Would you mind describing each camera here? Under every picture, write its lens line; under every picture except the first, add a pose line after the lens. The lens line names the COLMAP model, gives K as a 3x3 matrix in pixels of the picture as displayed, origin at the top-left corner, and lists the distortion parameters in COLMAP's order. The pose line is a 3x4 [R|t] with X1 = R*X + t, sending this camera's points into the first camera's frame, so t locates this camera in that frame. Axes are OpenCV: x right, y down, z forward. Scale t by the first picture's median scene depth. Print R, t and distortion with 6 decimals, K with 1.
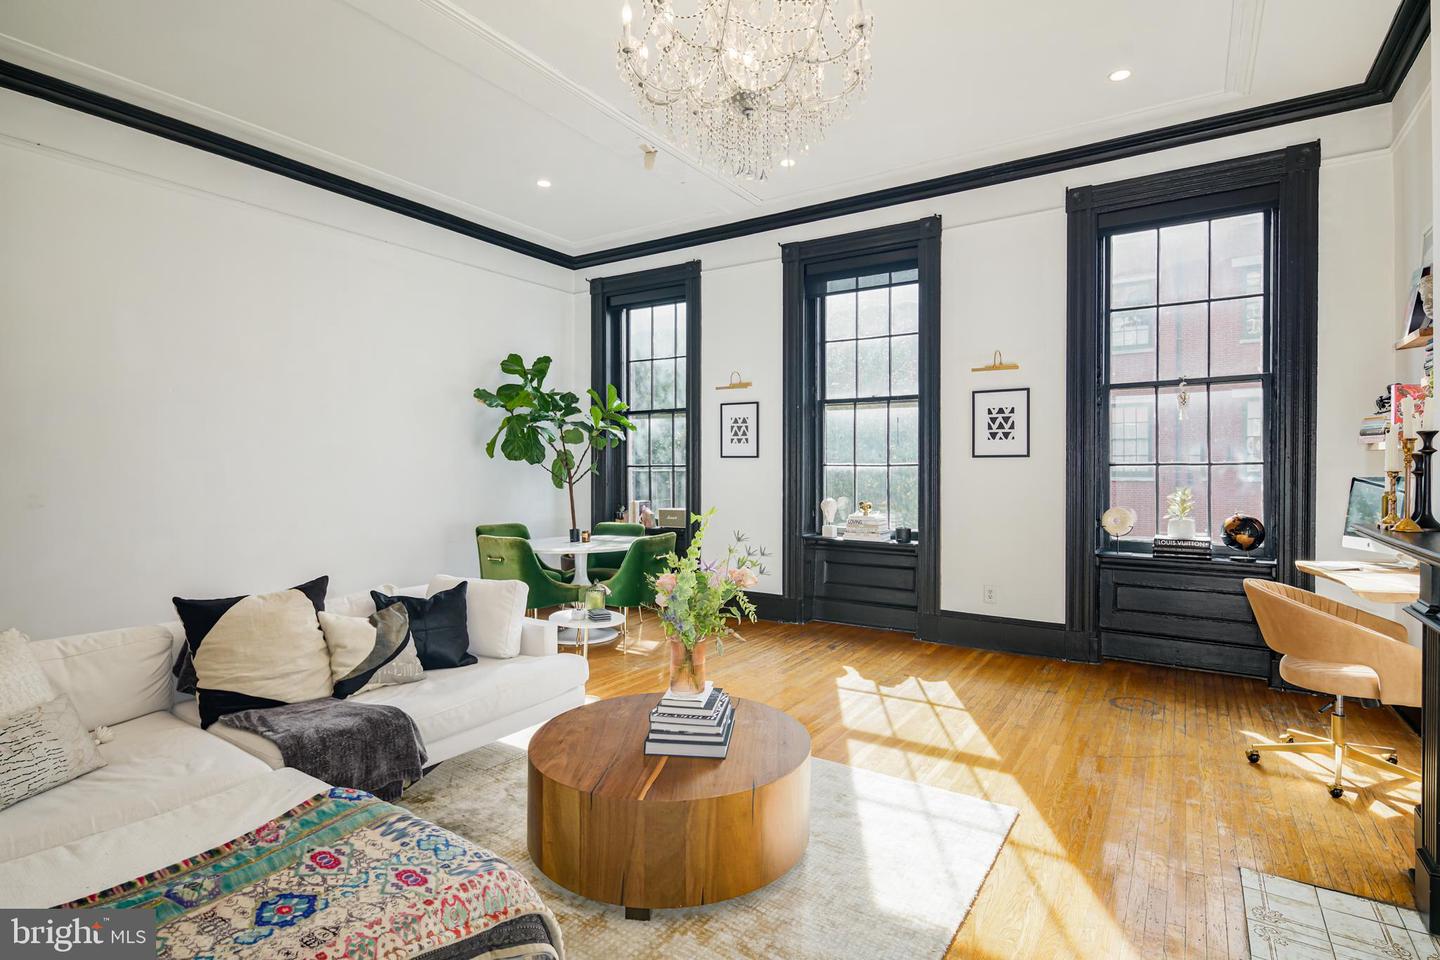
lens RADIAL K [[707.3, 0, 732.6], [0, 707.3, 474.8], [0, 0, 1]] dist [-0.003829, -0.001557]
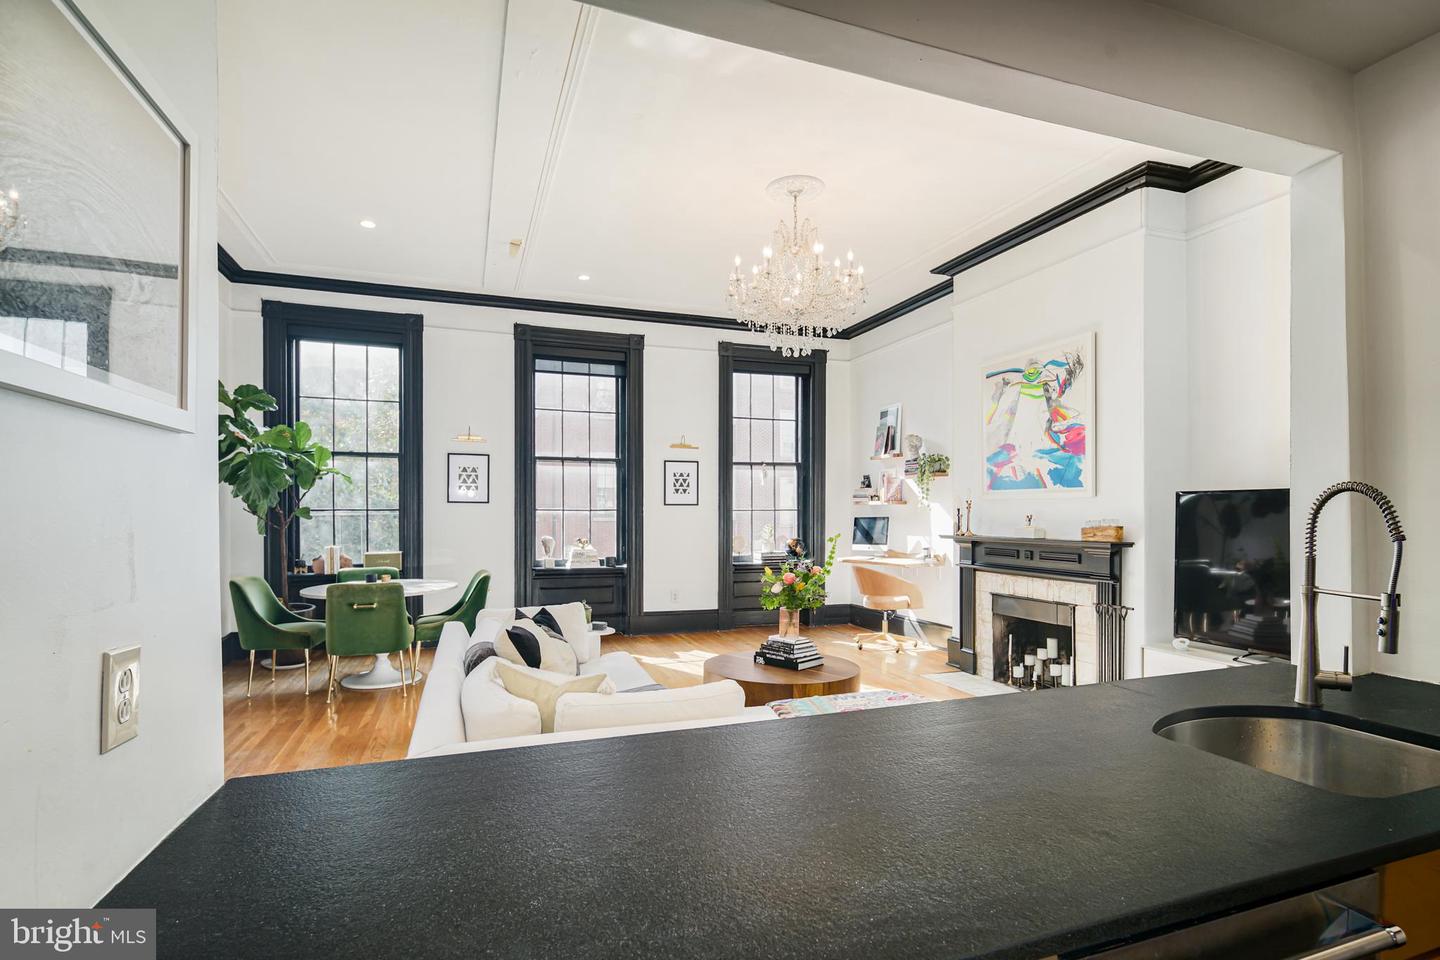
lens RADIAL K [[707.3, 0, 680.4], [0, 707.3, 518.2], [0, 0, 1]] dist [-0.003829, -0.001557]
pose [[0.631103, -0.004752, 0.775684, -0.743245], [0.004905, 0.999986, 0.002136, -0.000342], [-0.775683, 0.002457, 0.631118, 0.039048]]
